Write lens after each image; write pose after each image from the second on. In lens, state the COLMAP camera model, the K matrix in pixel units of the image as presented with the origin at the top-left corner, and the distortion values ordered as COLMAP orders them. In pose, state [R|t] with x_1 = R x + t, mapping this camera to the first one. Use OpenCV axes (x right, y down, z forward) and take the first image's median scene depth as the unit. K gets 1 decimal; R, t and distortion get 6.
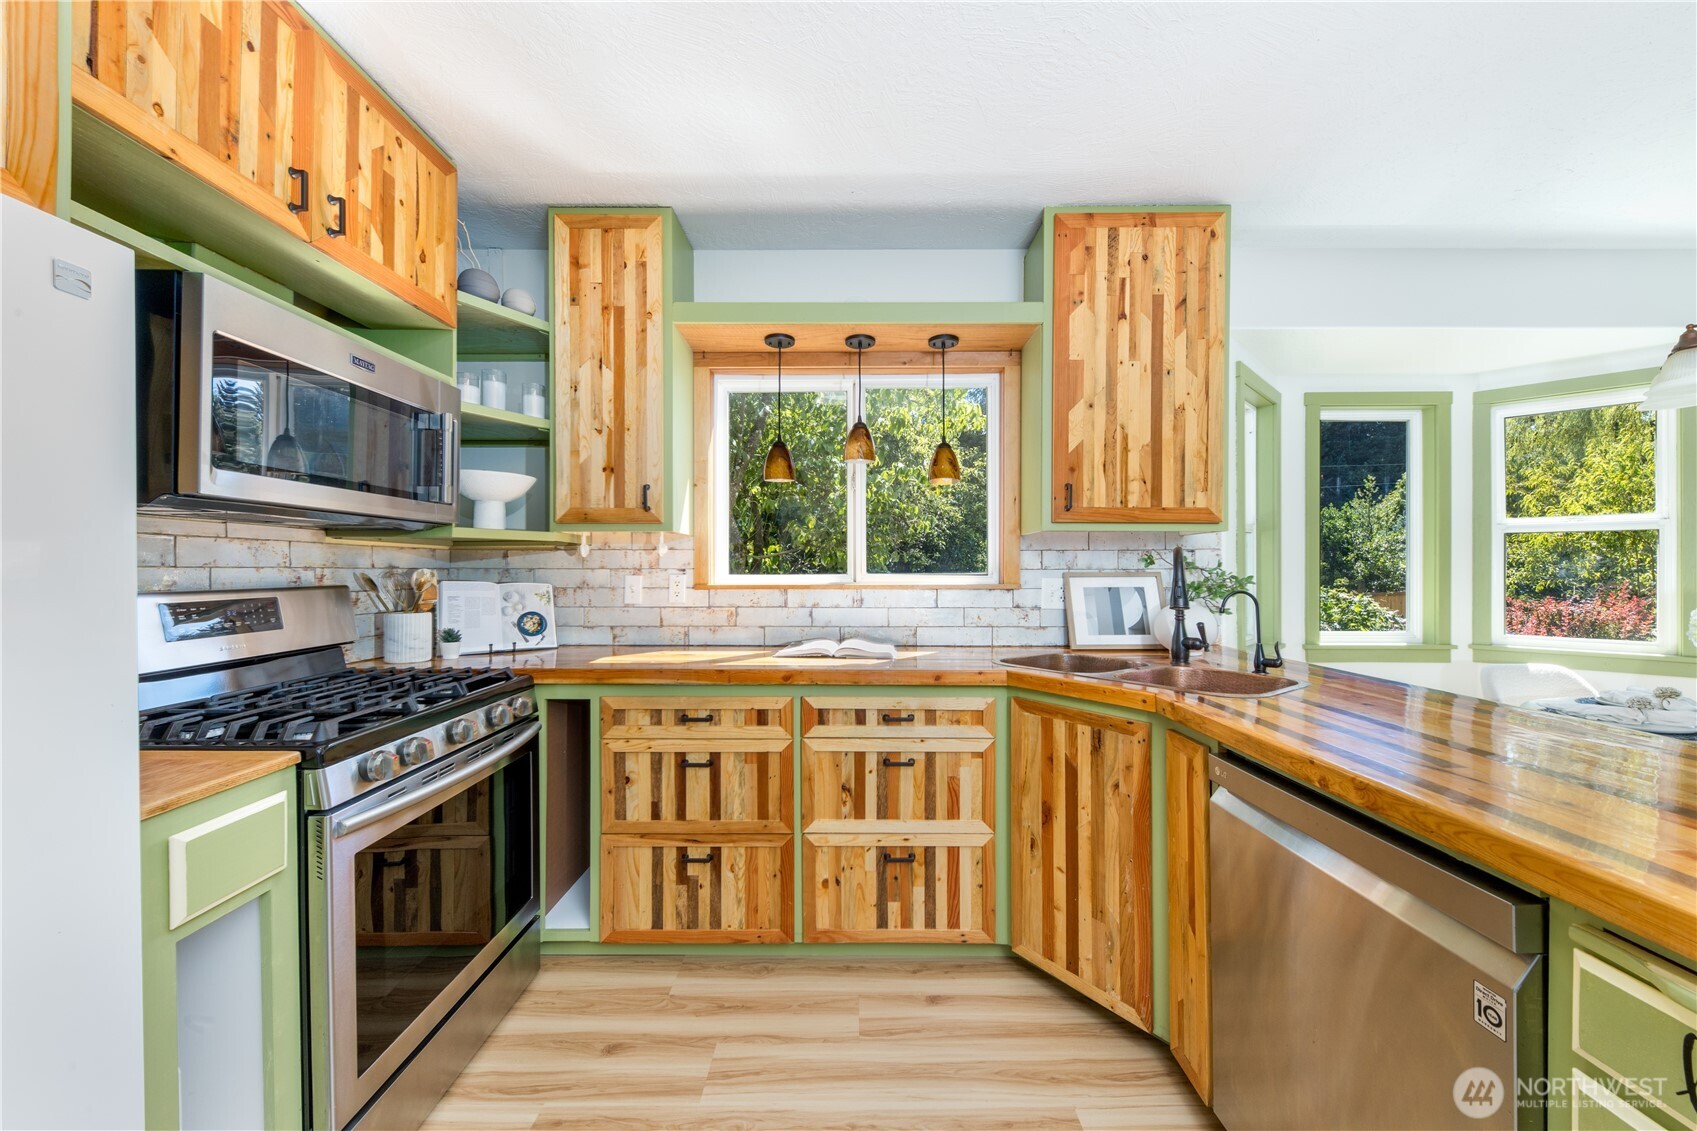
lens RADIAL K [[617.8, 0, 848.9], [0, 617.8, 566.9], [0, 0, 1]] dist [0.004733, -0.000629]
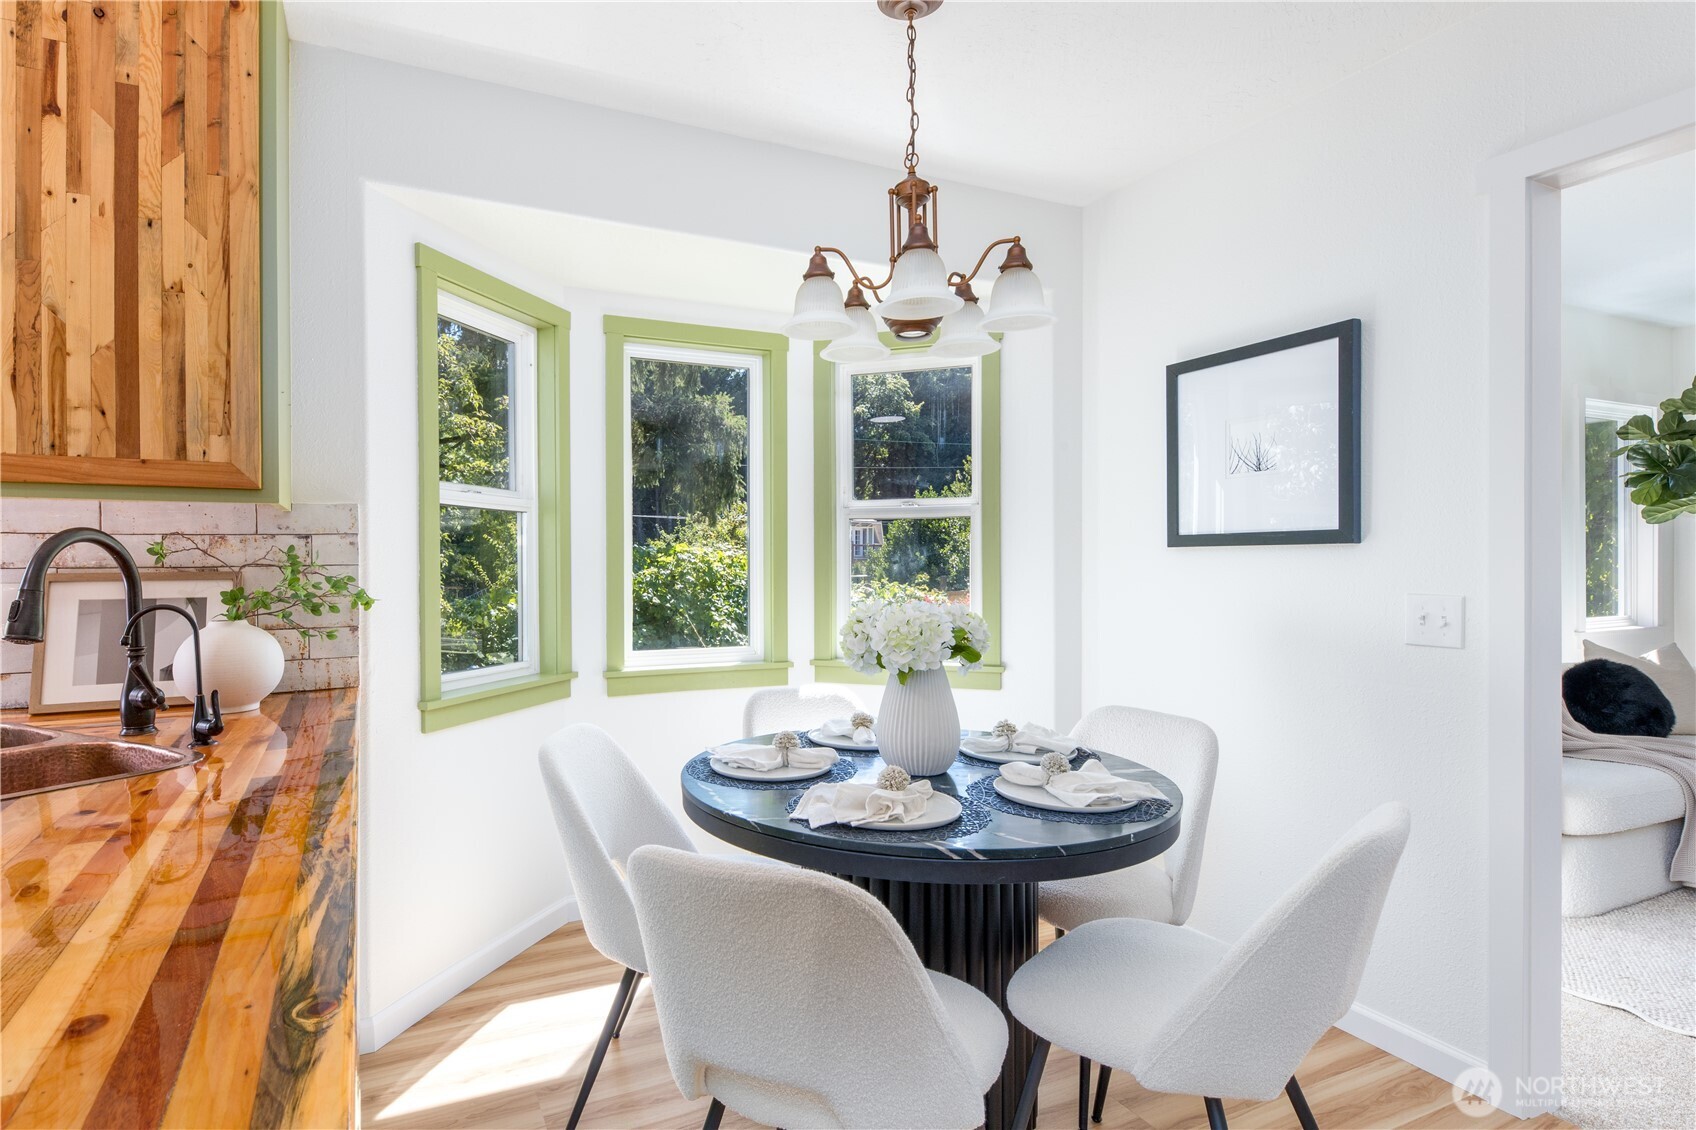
lens RADIAL K [[863.3, 0, 771.2], [0, 863.3, 567.9], [0, 0, 1]] dist [0.000133, -0.001845]
pose [[0.911983, -0.008642, 0.410136, 0.709613], [0.006556, 0.999957, 0.006492, 0.003488], [-0.410175, -0.003232, 0.912001, 0.033199]]
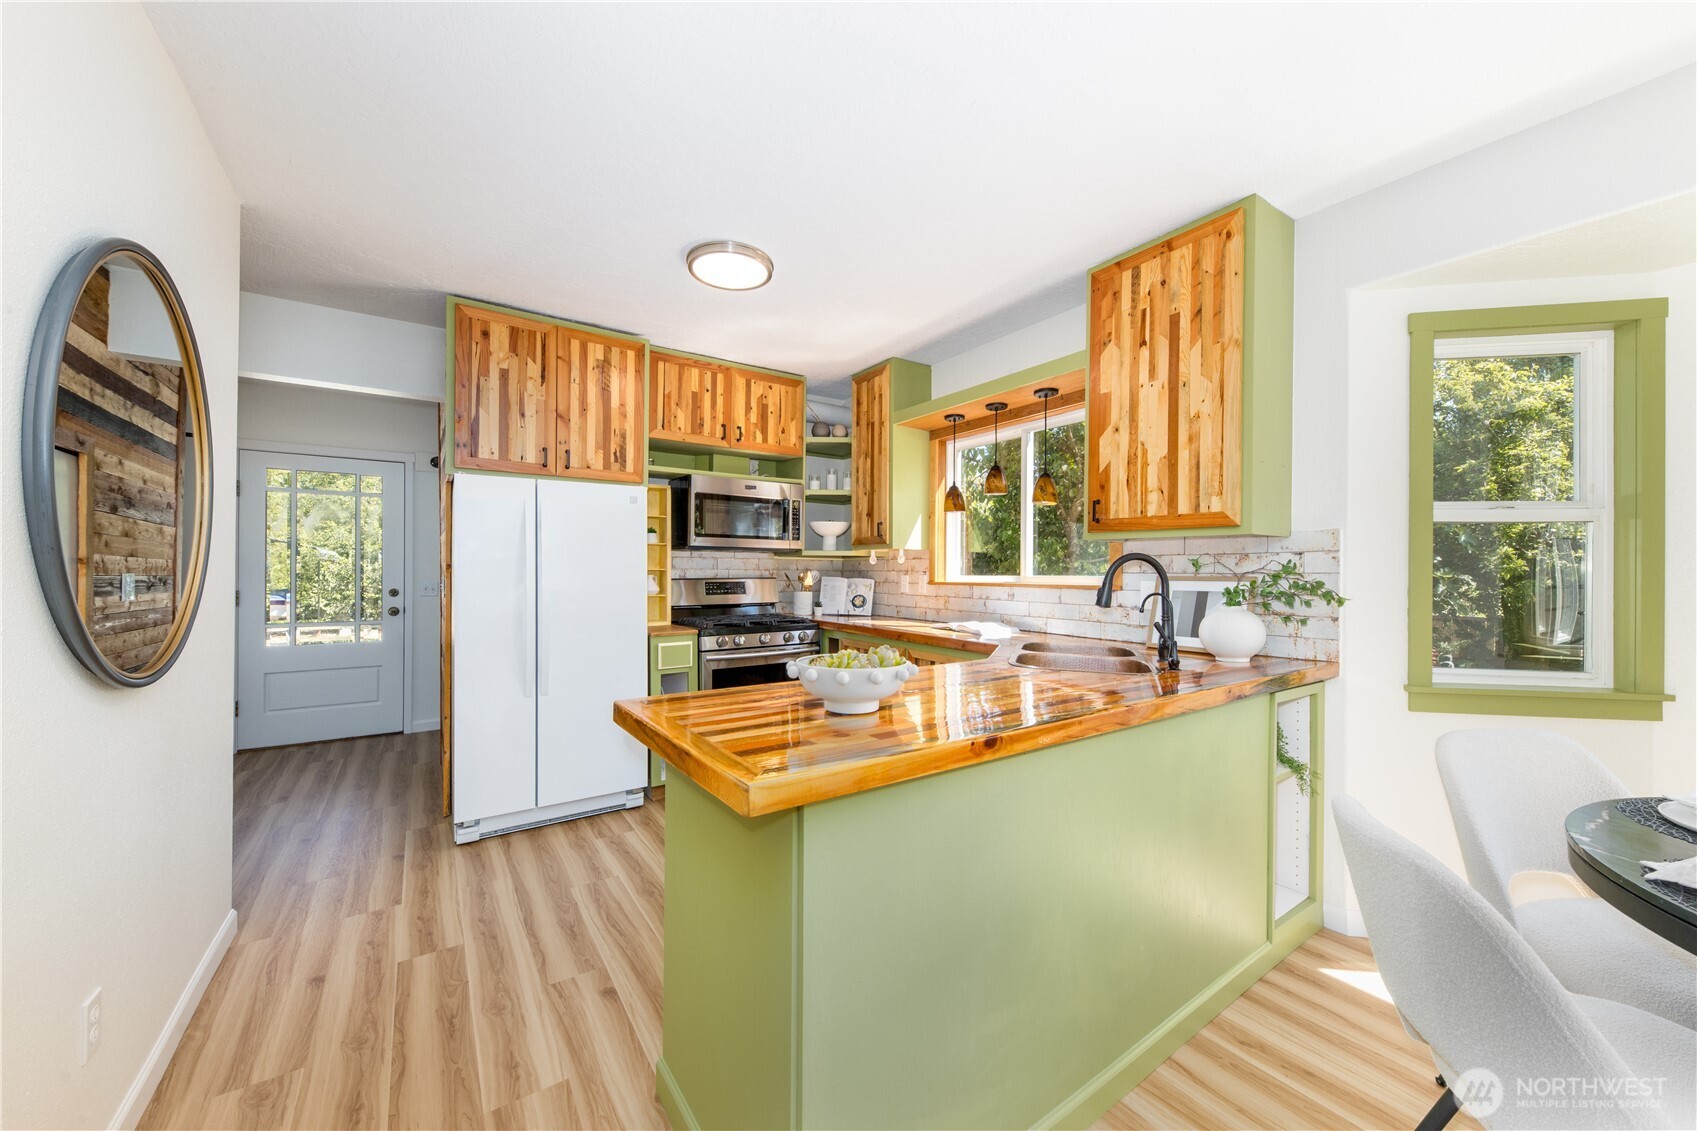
lens RADIAL K [[617.8, 0, 843.4], [0, 617.8, 572.3], [0, 0, 1]] dist [0.004733, -0.000629]
pose [[0.565561, 0.004739, -0.824693, 1.052777], [-0.003907, 0.999988, 0.003066, 0.001801], [0.824697, 0.001488, 0.565573, -0.066006]]
